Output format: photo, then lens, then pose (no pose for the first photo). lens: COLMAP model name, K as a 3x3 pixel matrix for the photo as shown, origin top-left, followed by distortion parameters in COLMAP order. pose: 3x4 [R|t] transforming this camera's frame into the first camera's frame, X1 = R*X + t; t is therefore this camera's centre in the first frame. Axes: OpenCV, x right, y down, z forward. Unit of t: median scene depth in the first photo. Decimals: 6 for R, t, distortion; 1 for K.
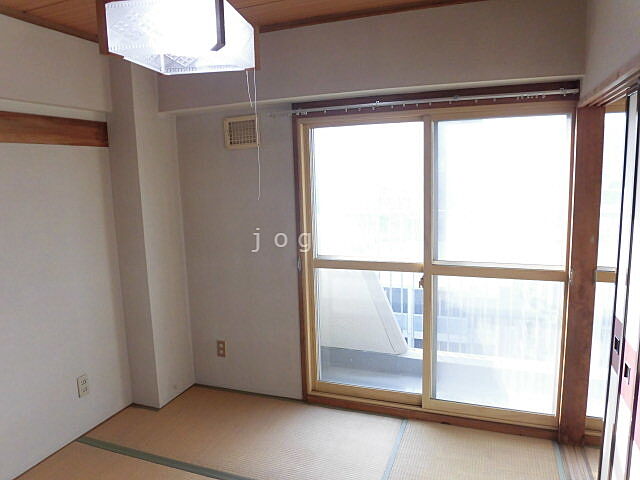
lens RADIAL K [[454.6, 0, 320.0], [0, 454.6, 240.0], [0, 0, 1]] dist [-0.003206, -0.000890]
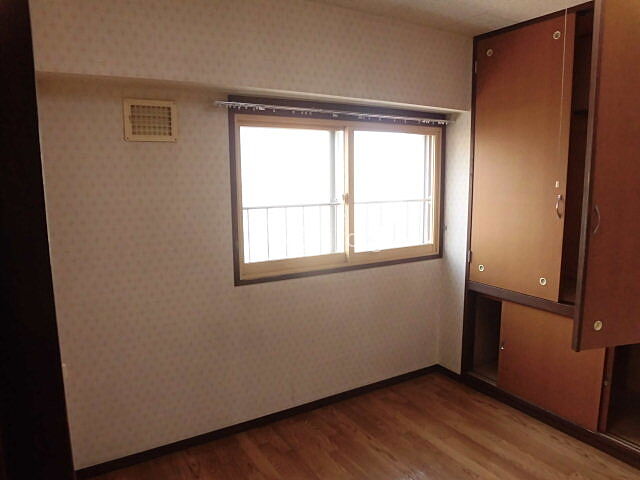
lens RADIAL K [[454.6, 0, 320.0], [0, 454.6, 240.0], [0, 0, 1]] dist [-0.003206, -0.000890]
pose [[0.619042, -0.095383, 0.779544, -0.659605], [0.097512, 0.994252, 0.044219, -0.044894], [-0.779281, 0.048641, 0.624785, 0.330427]]
